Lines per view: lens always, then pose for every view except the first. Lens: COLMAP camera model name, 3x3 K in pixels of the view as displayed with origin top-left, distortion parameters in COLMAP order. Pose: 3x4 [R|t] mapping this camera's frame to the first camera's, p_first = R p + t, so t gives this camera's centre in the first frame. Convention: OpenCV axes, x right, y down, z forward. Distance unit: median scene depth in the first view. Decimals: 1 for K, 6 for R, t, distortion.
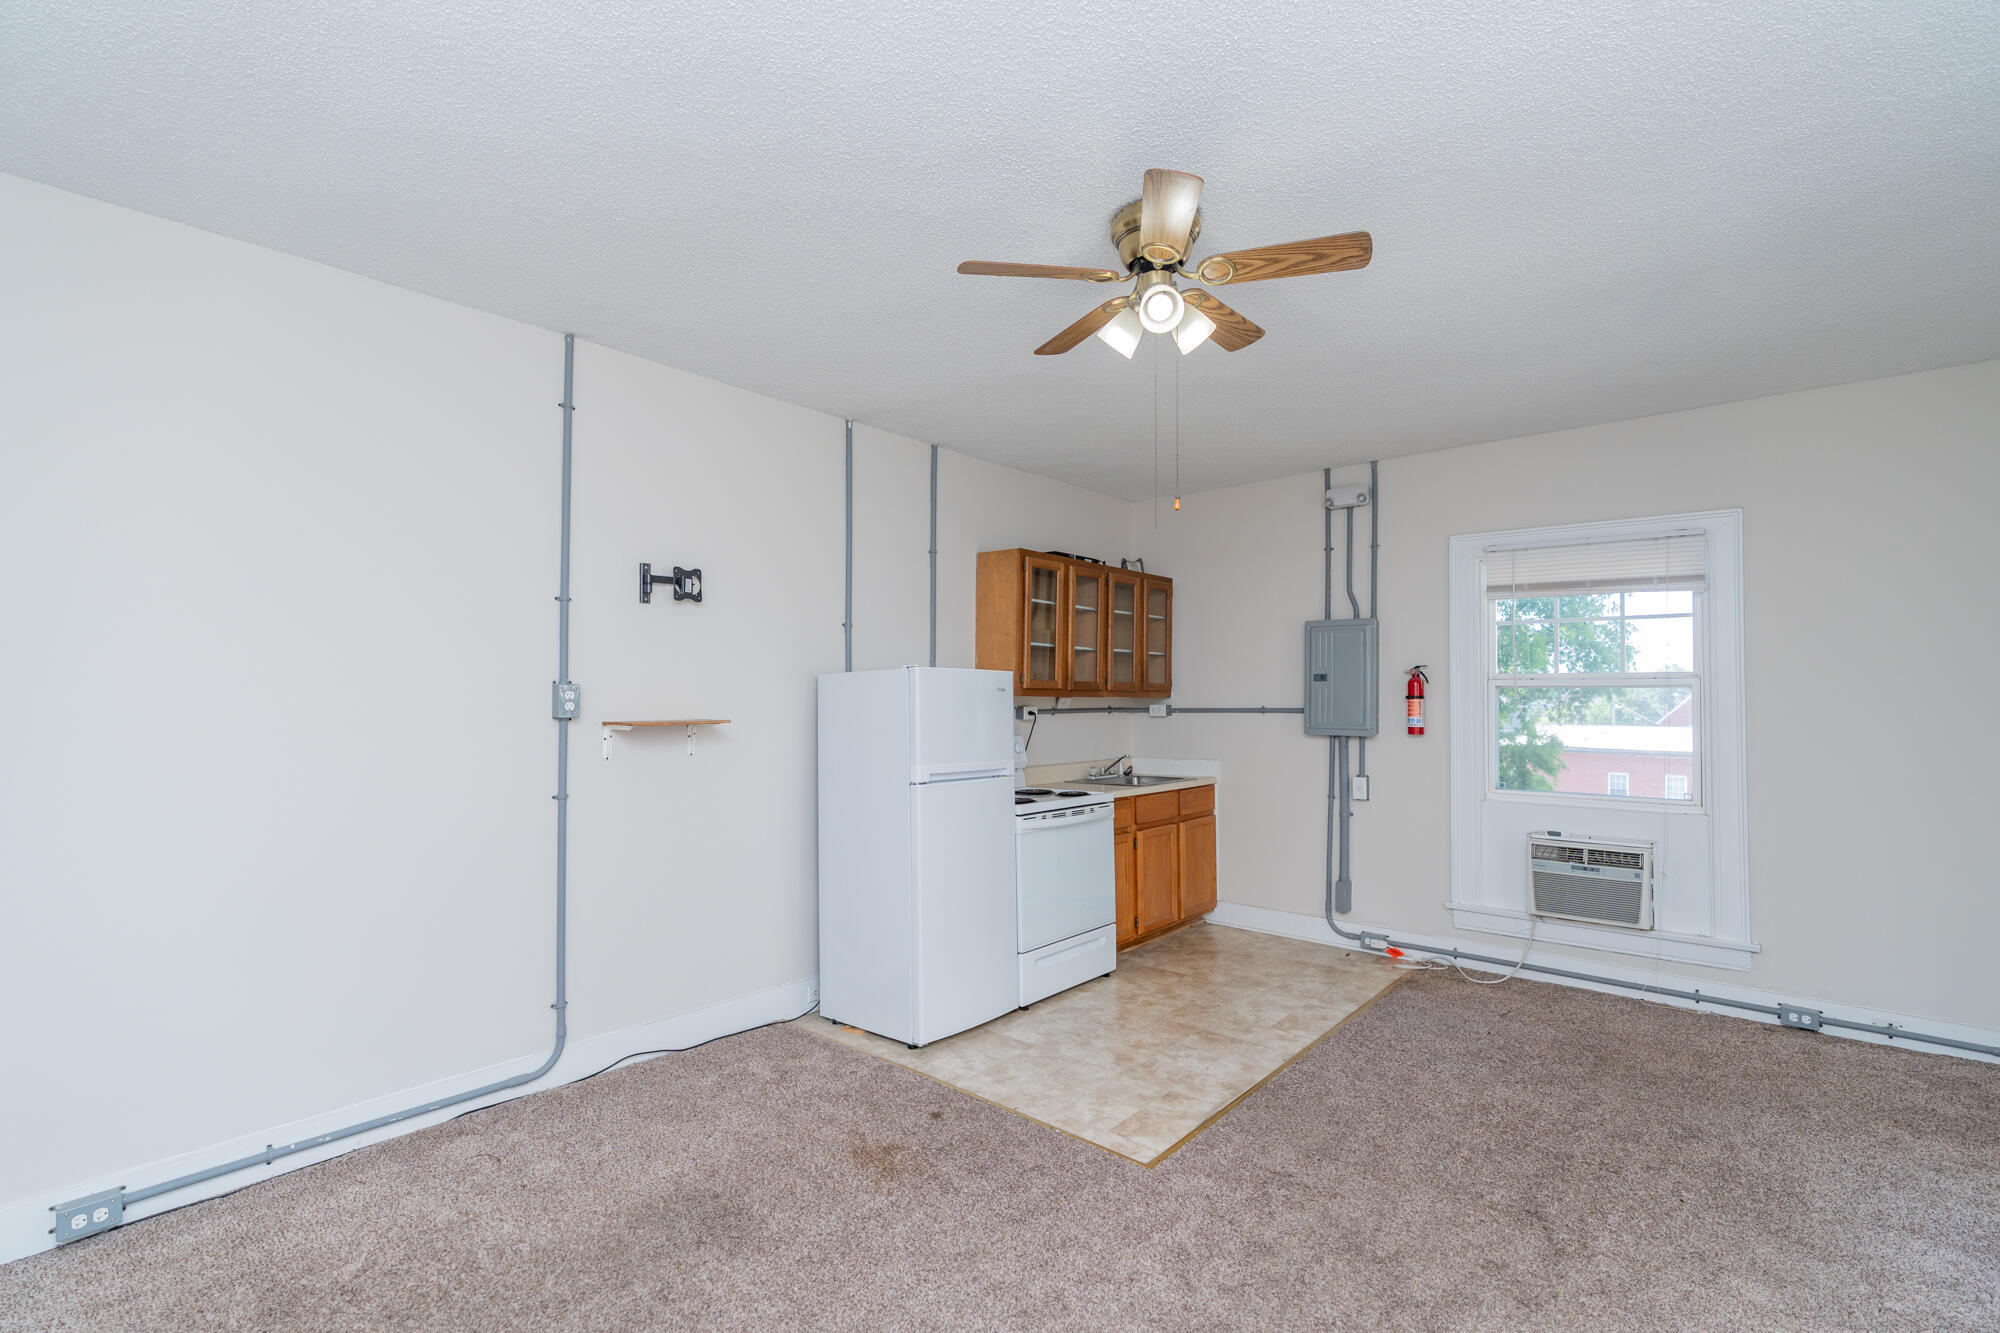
lens RADIAL K [[896.1, 0, 1000.3], [0, 896.1, 679.9], [0, 0, 1]] dist [-0.017978, -0.000231]
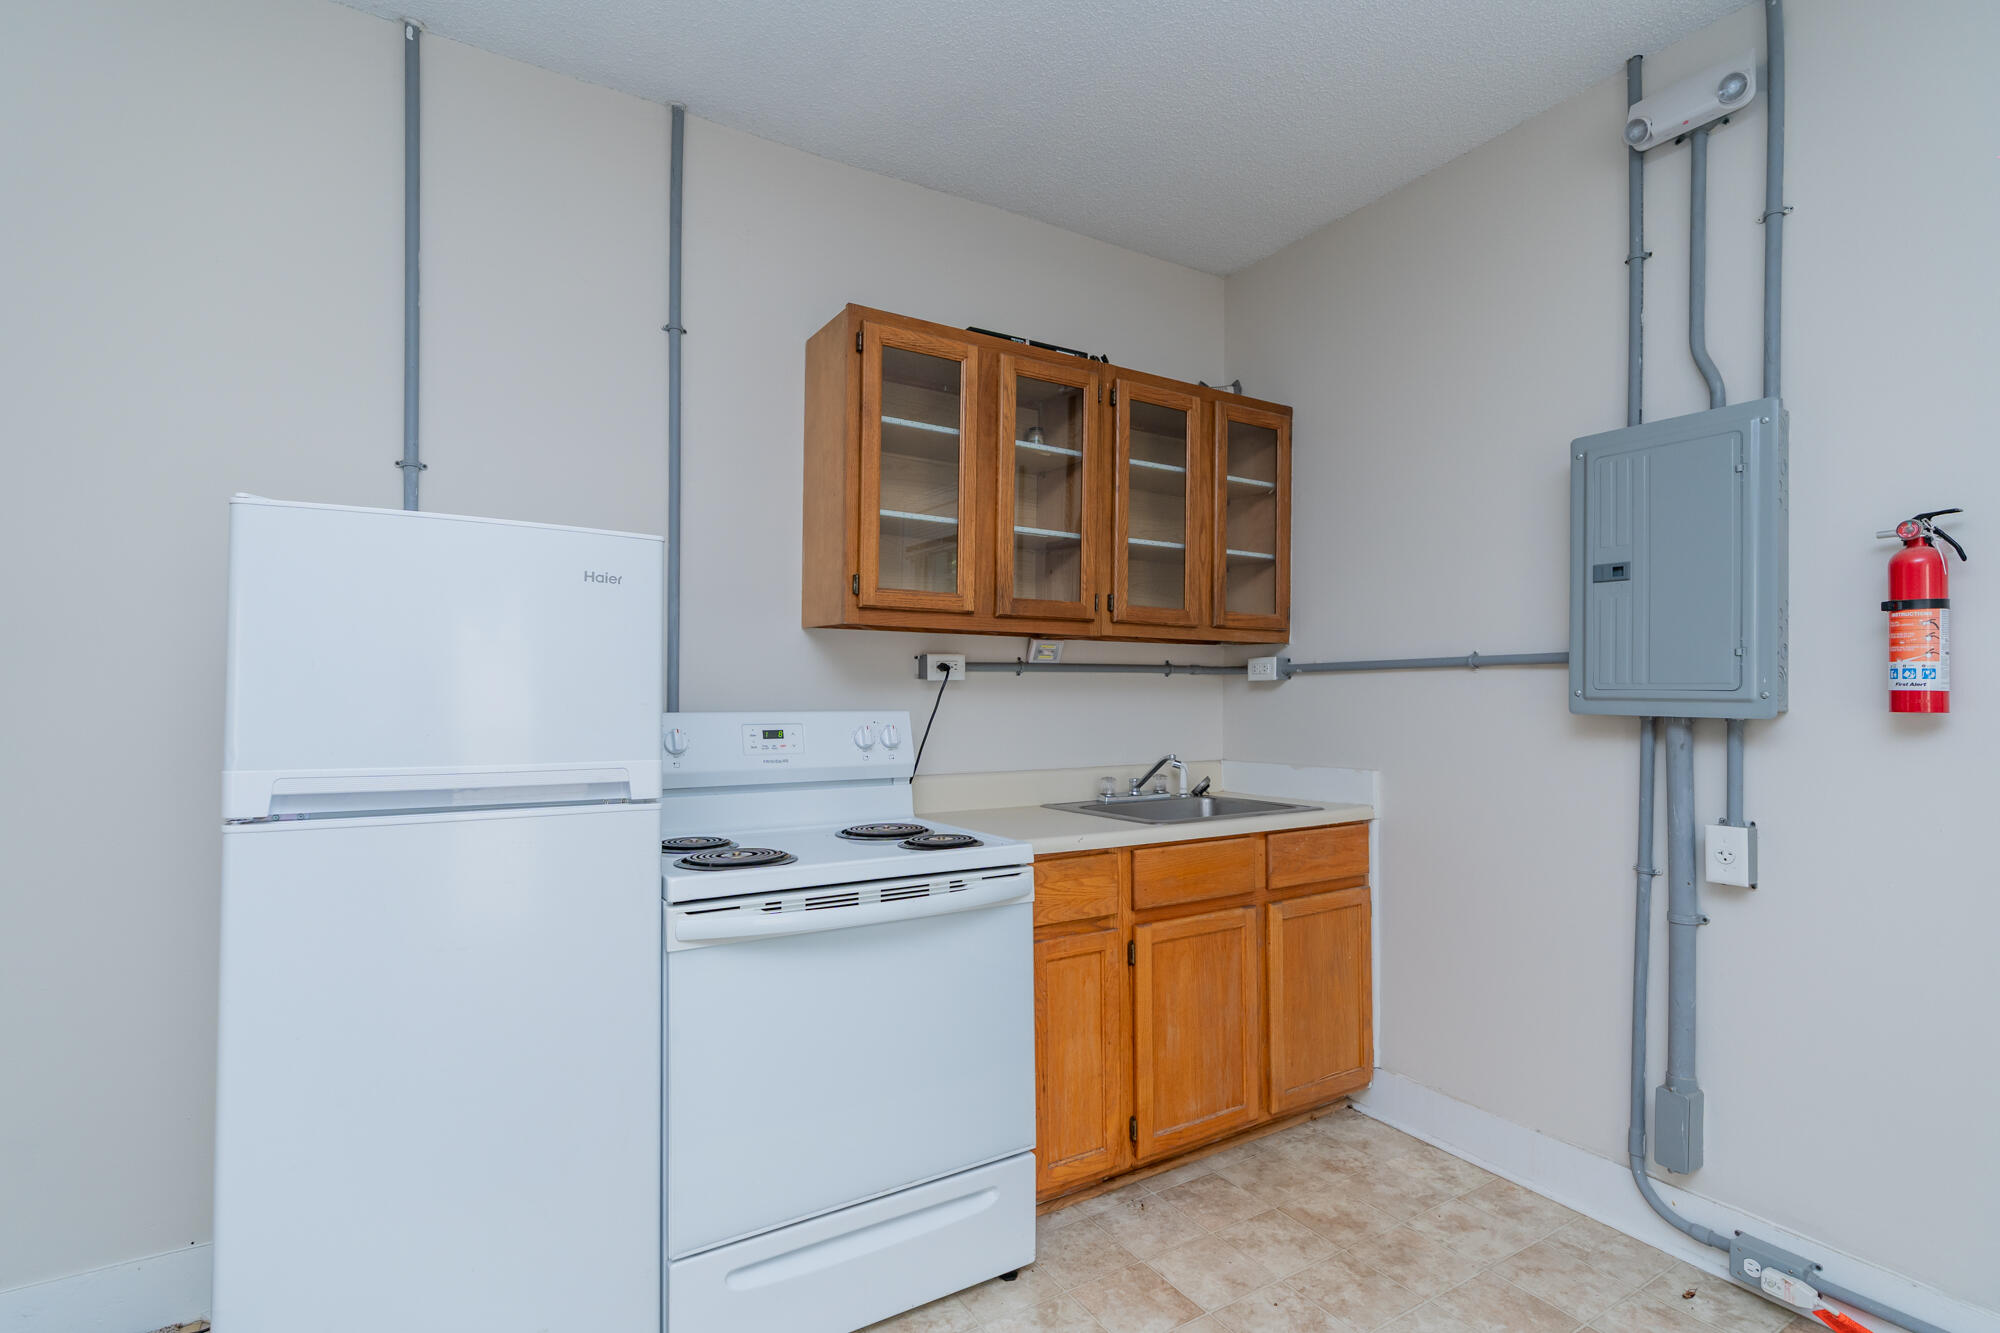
lens RADIAL K [[939.3, 0, 992.6], [0, 939.3, 679.9], [0, 0, 1]] dist [-0.002332, -0.000292]
pose [[0.954237, -0.003523, -0.299030, 0.225630], [0.005986, 0.999955, 0.007323, 0.041865], [0.298991, -0.008778, 0.954216, 0.531054]]
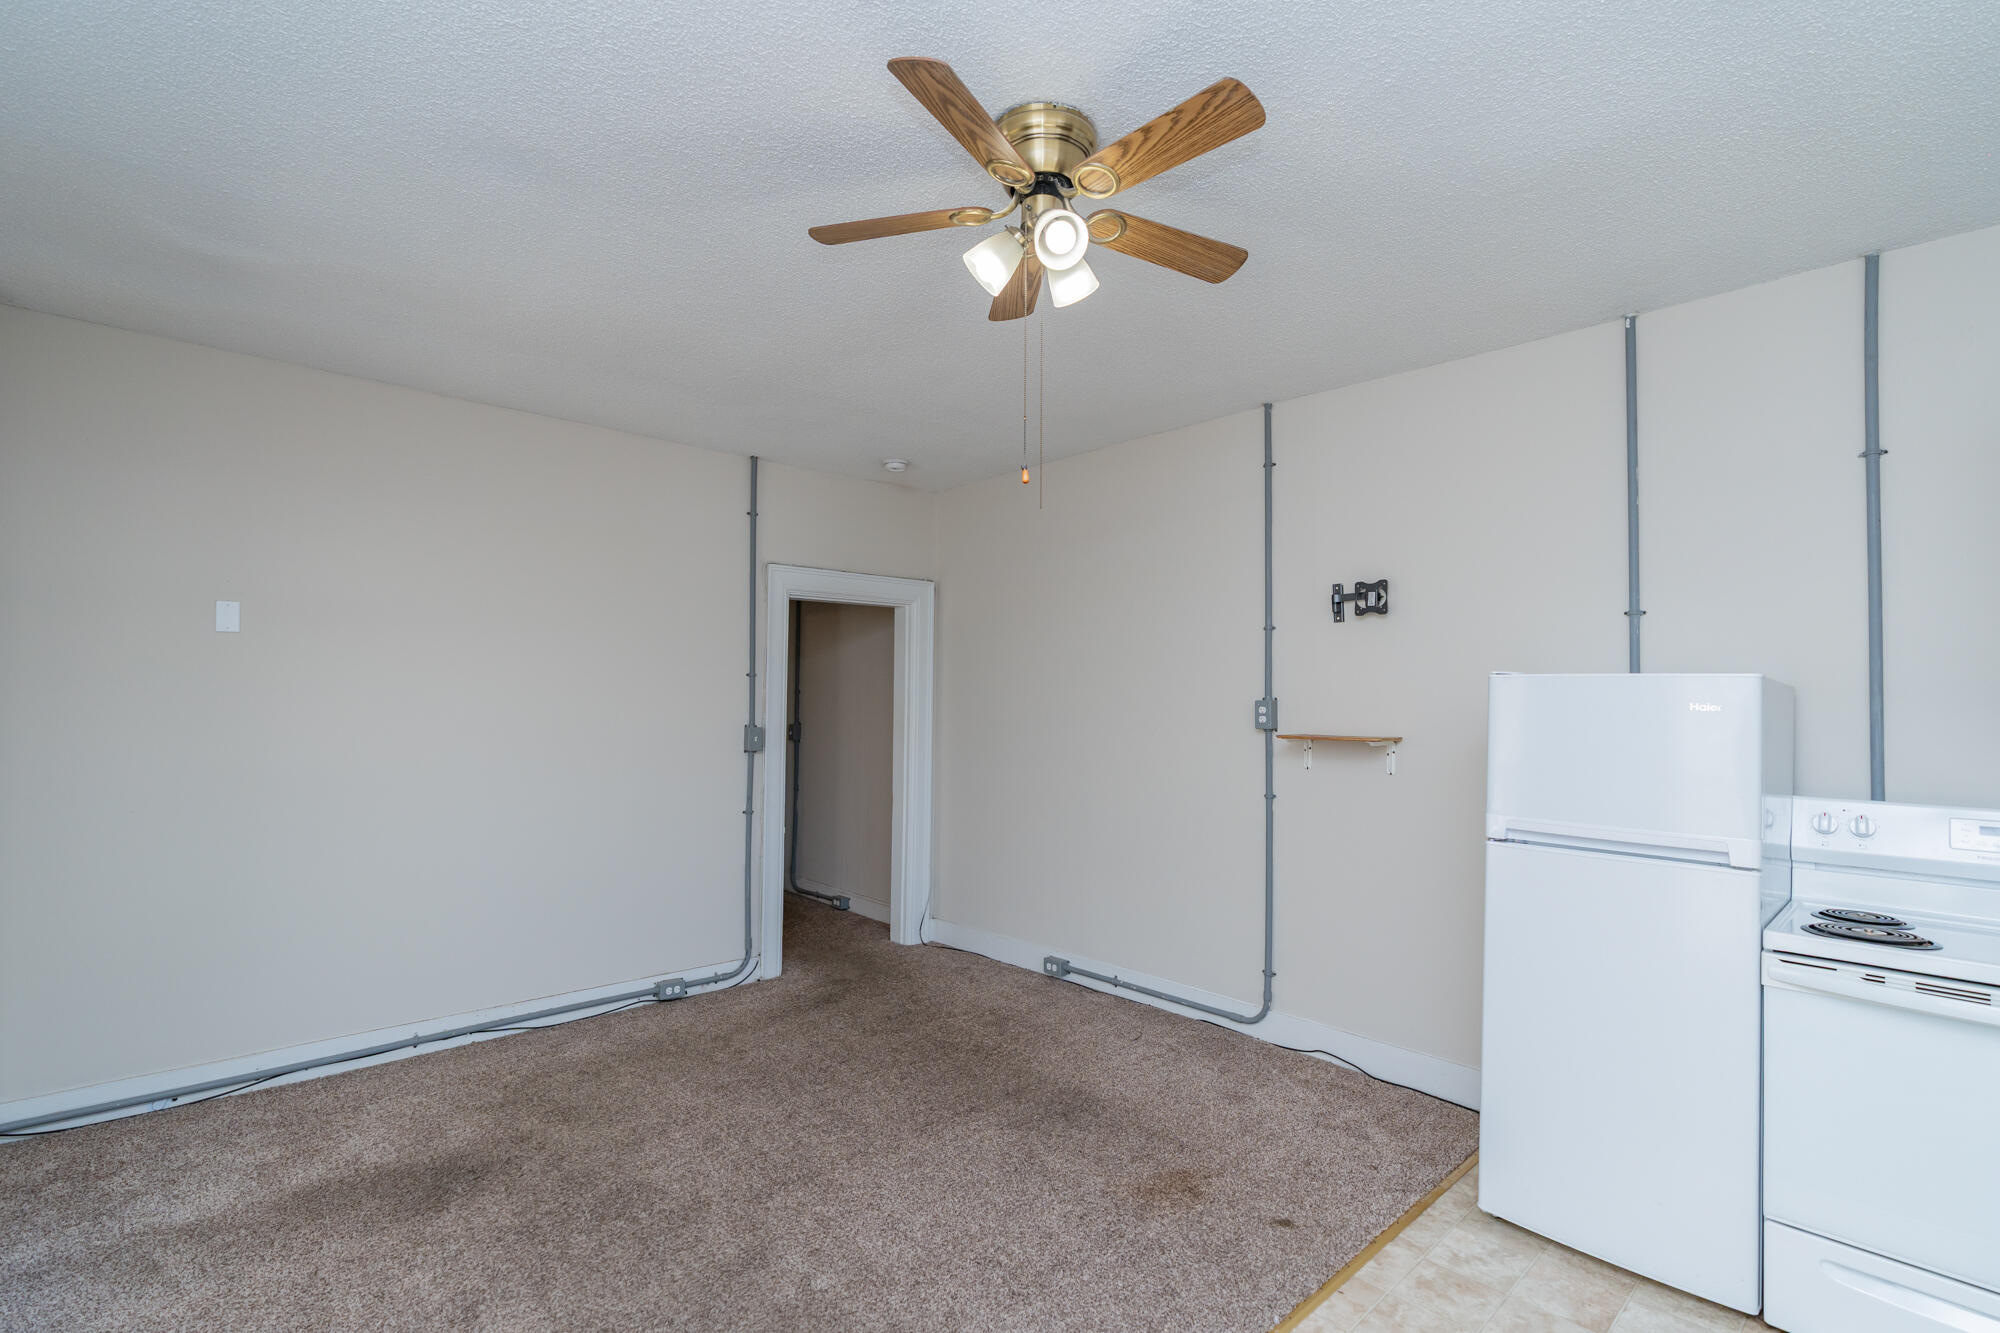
lens RADIAL K [[896.1, 0, 1000.3], [0, 896.1, 679.9], [0, 0, 1]] dist [-0.017978, -0.000231]
pose [[-0.090709, -0.025557, -0.995549, 0.469736], [0.004953, 0.999647, -0.026114, 0.004436], [0.995865, -0.007300, -0.090551, 0.491737]]
